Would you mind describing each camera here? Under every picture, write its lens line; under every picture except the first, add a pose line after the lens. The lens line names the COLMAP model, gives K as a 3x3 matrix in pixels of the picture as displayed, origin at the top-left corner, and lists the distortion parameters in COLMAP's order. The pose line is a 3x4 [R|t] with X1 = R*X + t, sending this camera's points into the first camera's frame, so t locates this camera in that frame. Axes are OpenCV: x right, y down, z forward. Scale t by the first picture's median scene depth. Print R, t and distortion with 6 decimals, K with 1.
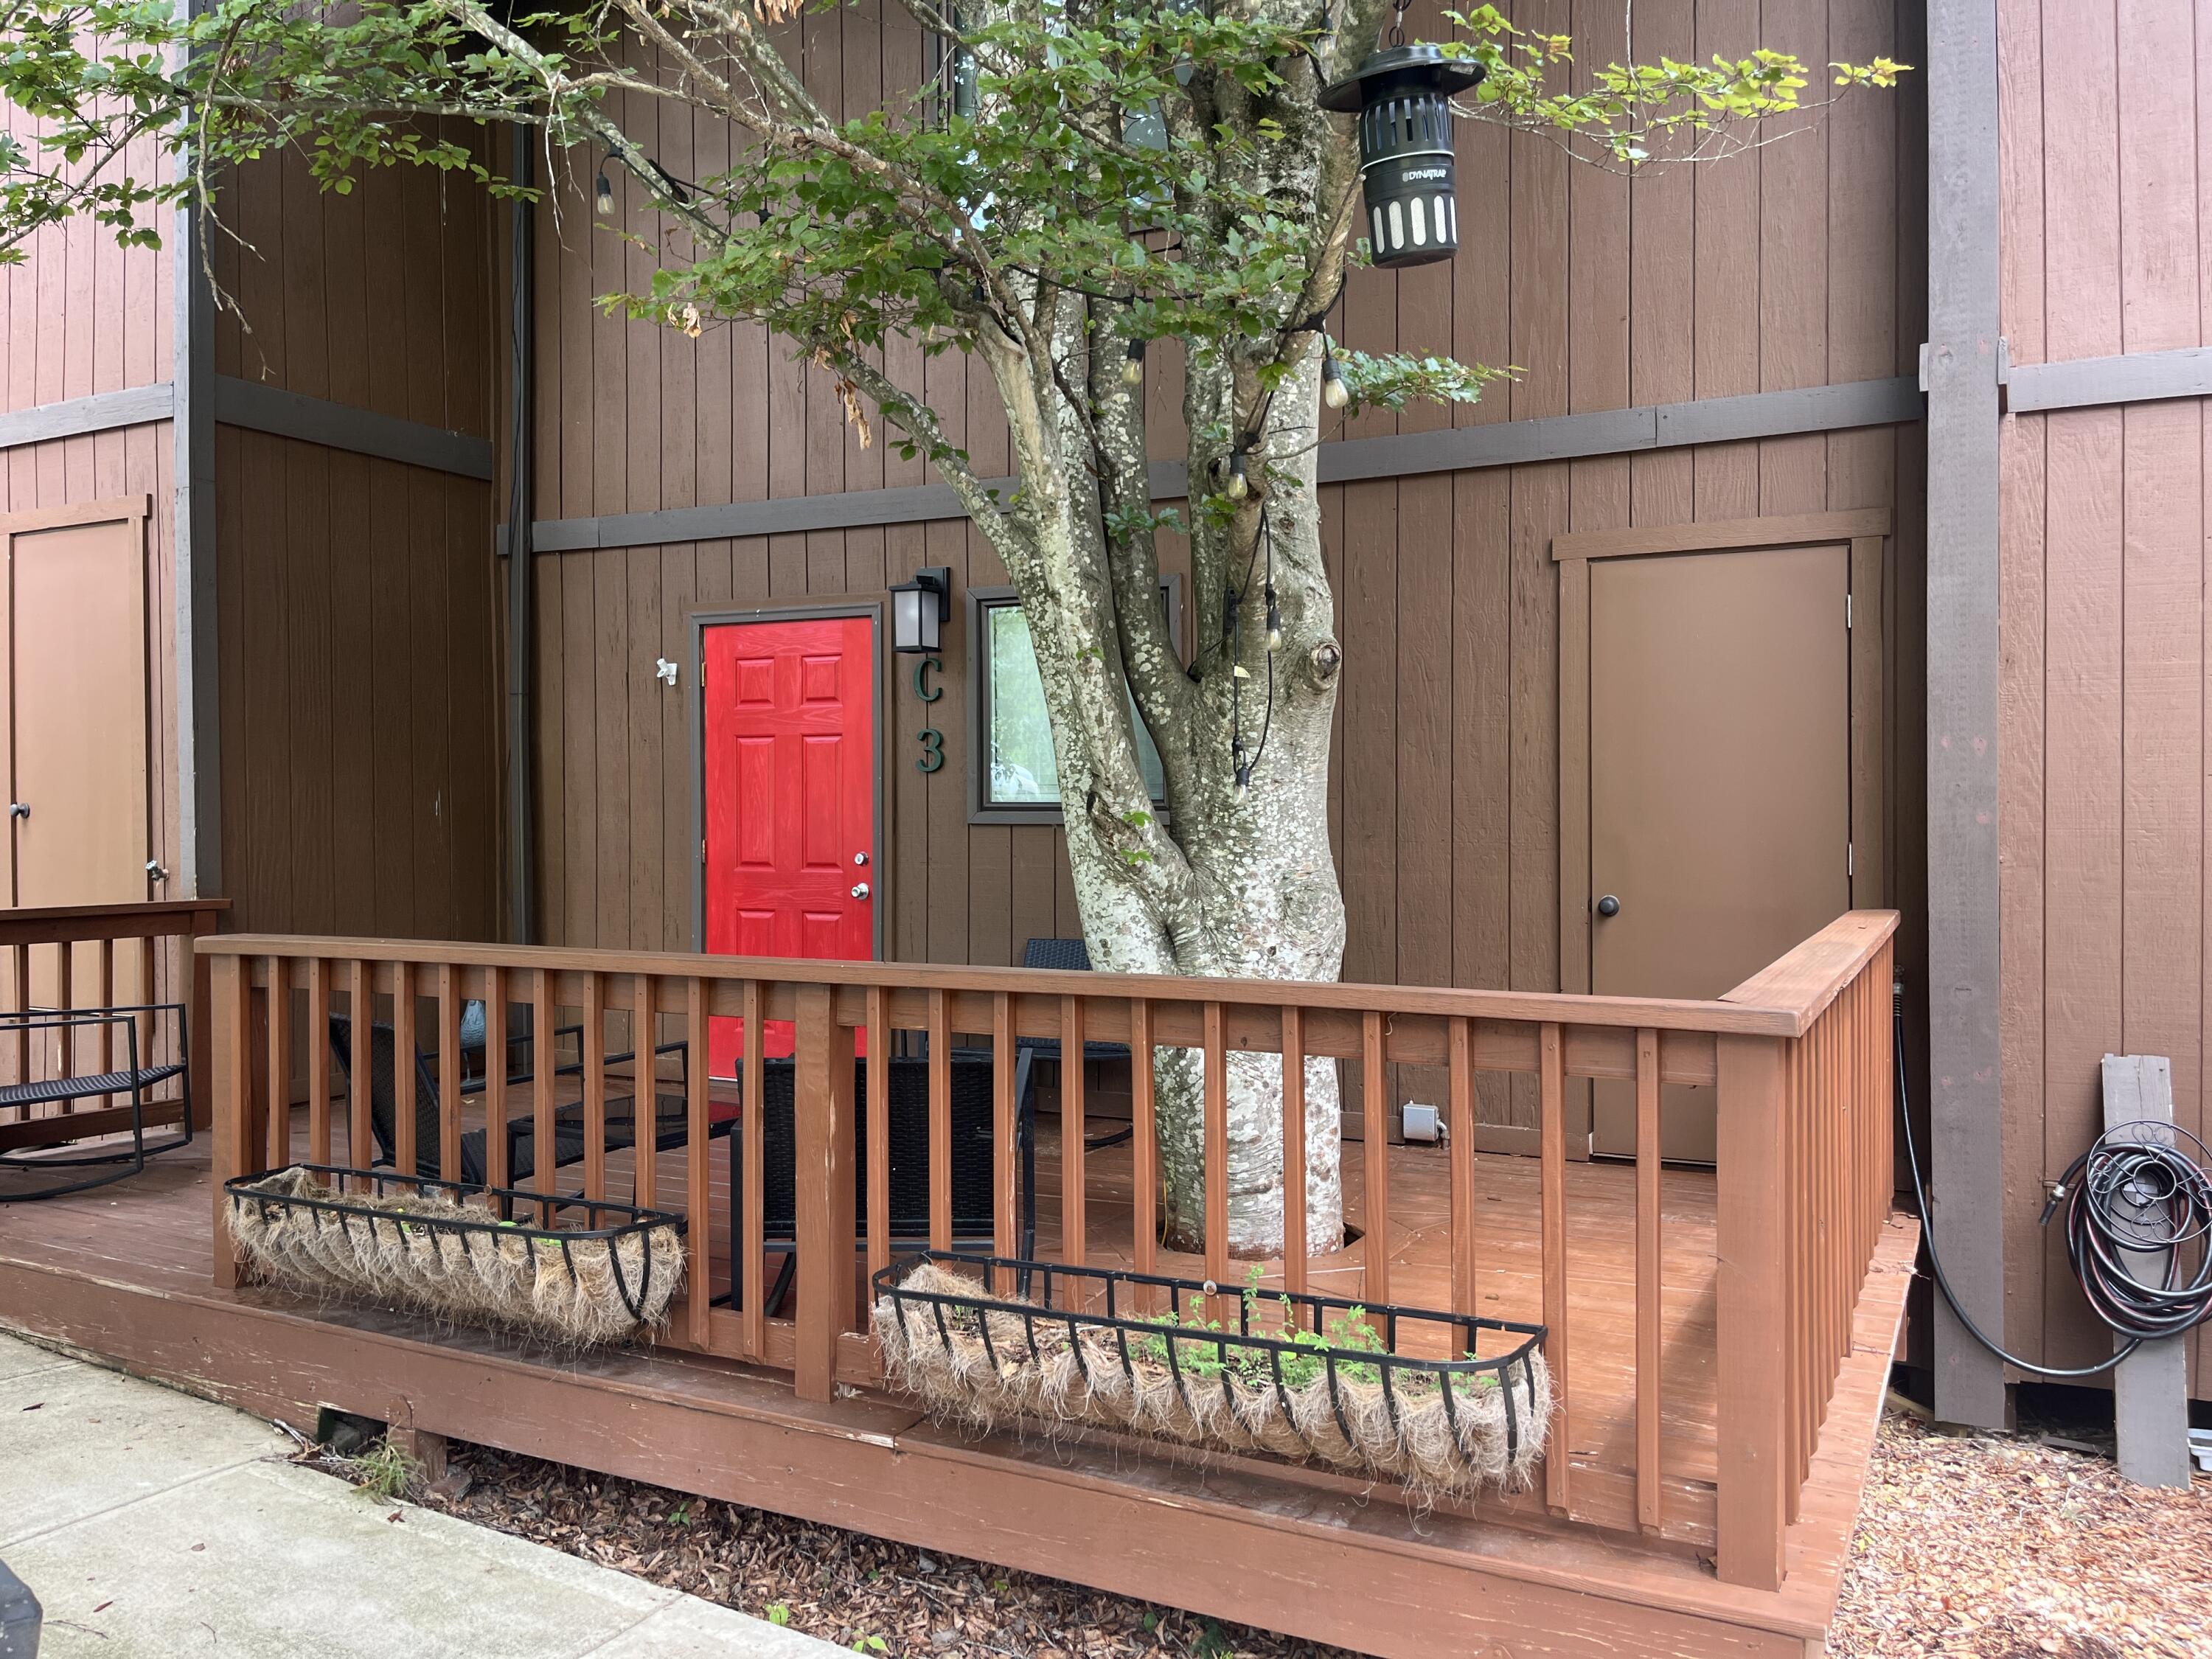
lens RADIAL K [[1719.9, 0, 1111.0], [0, 1719.9, 824.7], [0, 0, 1]] dist [0.024597, -0.005567]
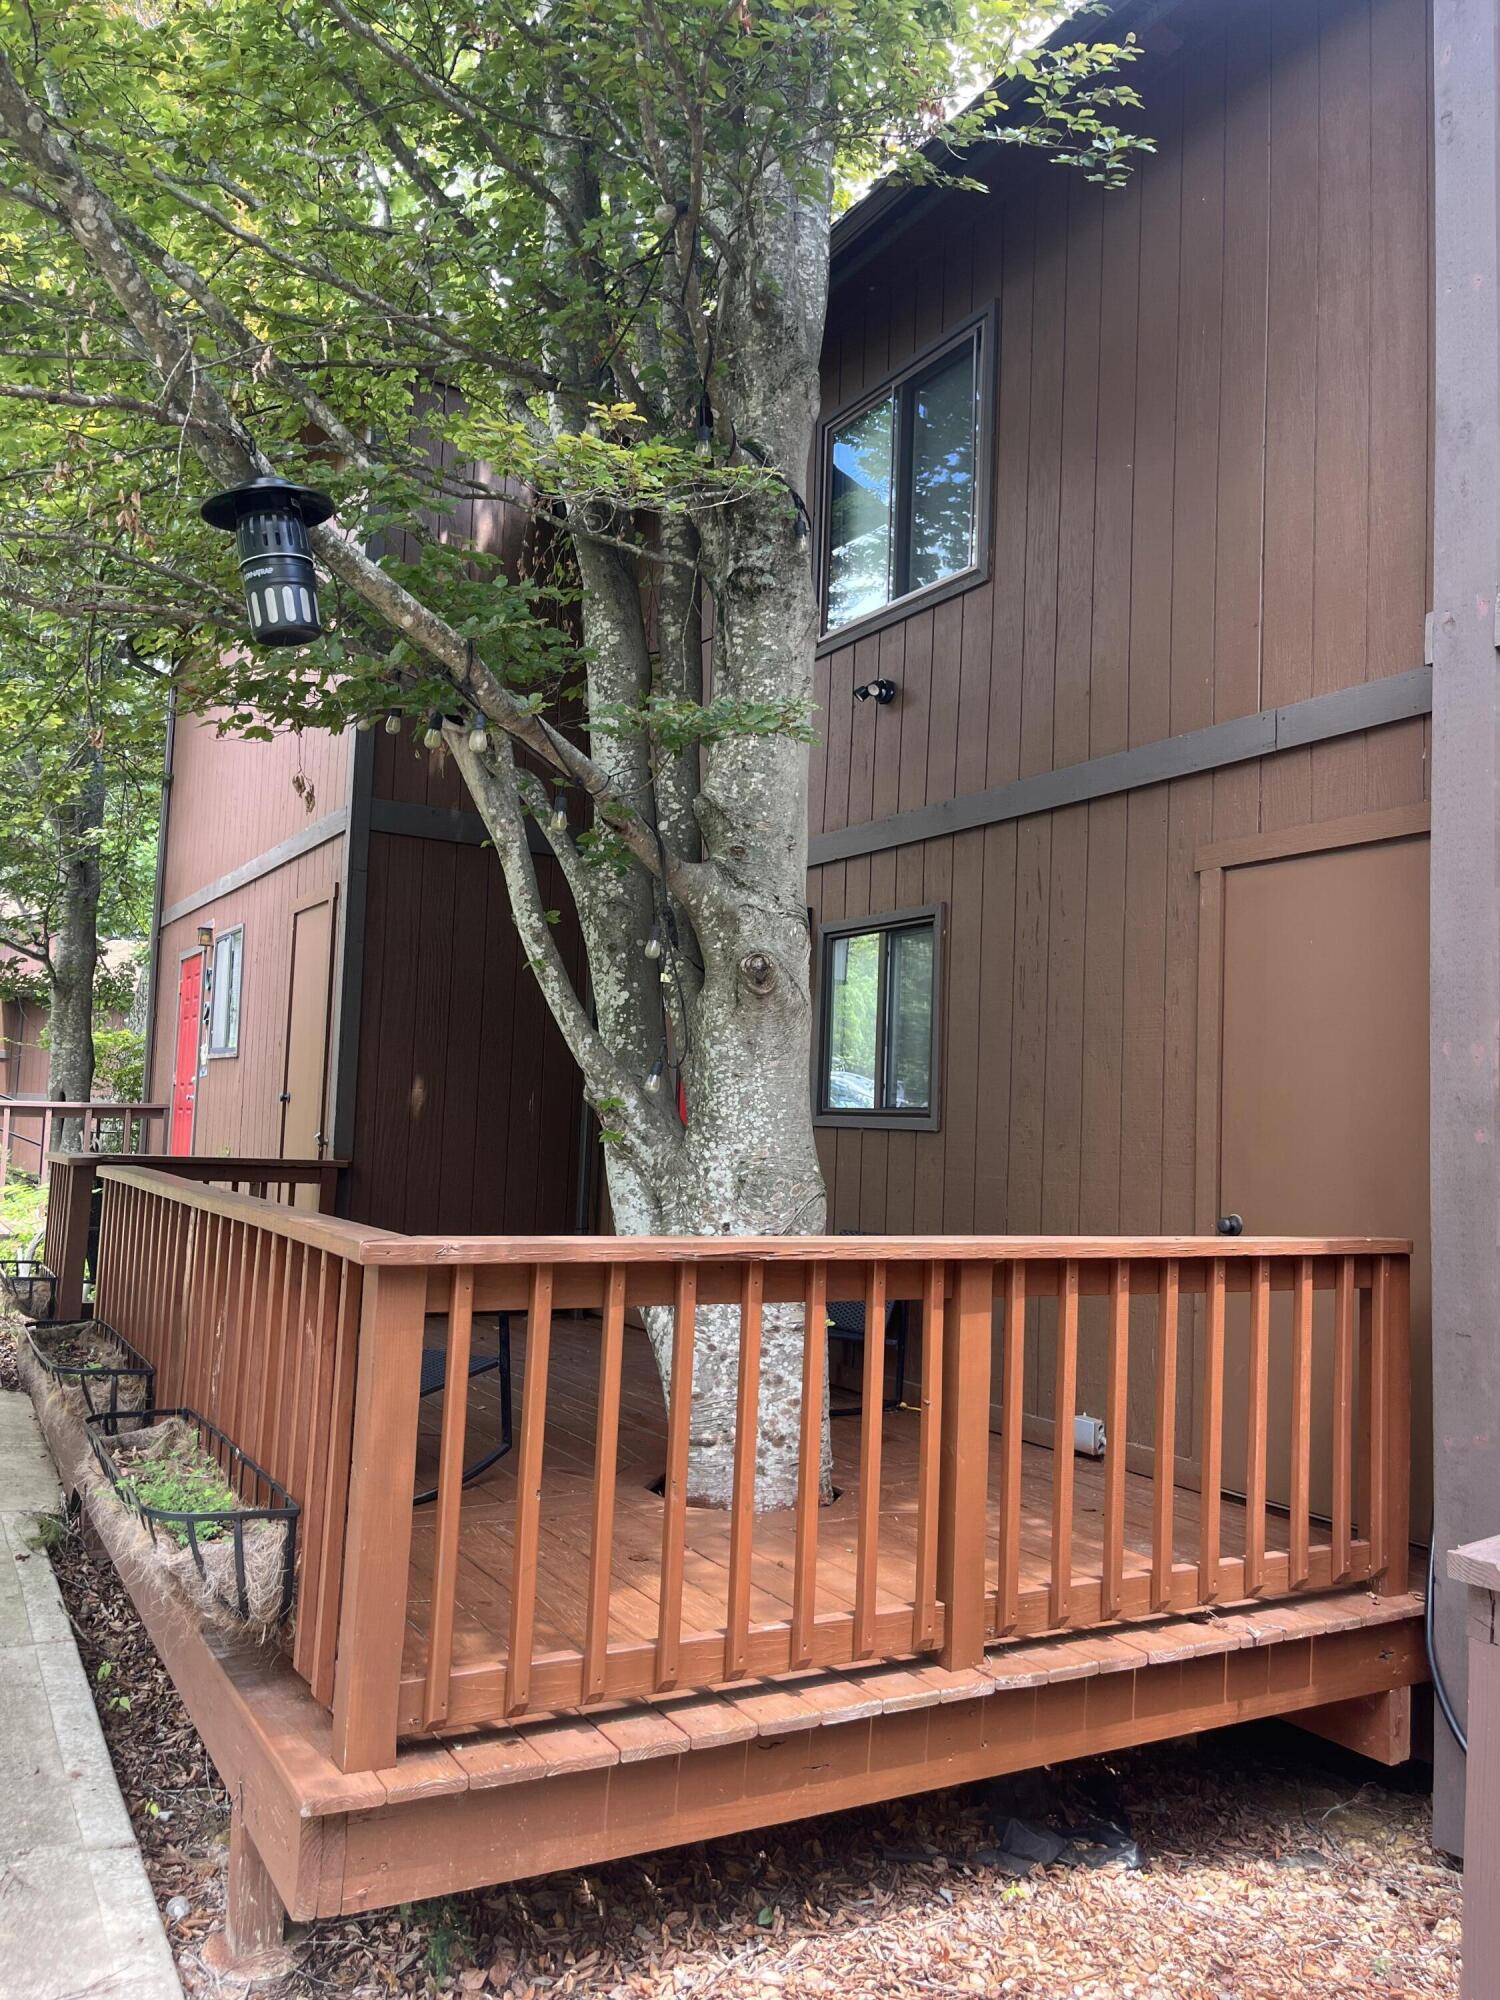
lens RADIAL K [[1555.0, 0, 752.6], [0, 1555.0, 1004.0], [0, 0, 1]] dist [0.024597, -0.005567]
pose [[0.836709, -0.008883, -0.547576, 0.662680], [-0.047939, 0.994842, -0.089390, 0.018633], [0.545546, 0.101044, 0.831968, 0.152158]]
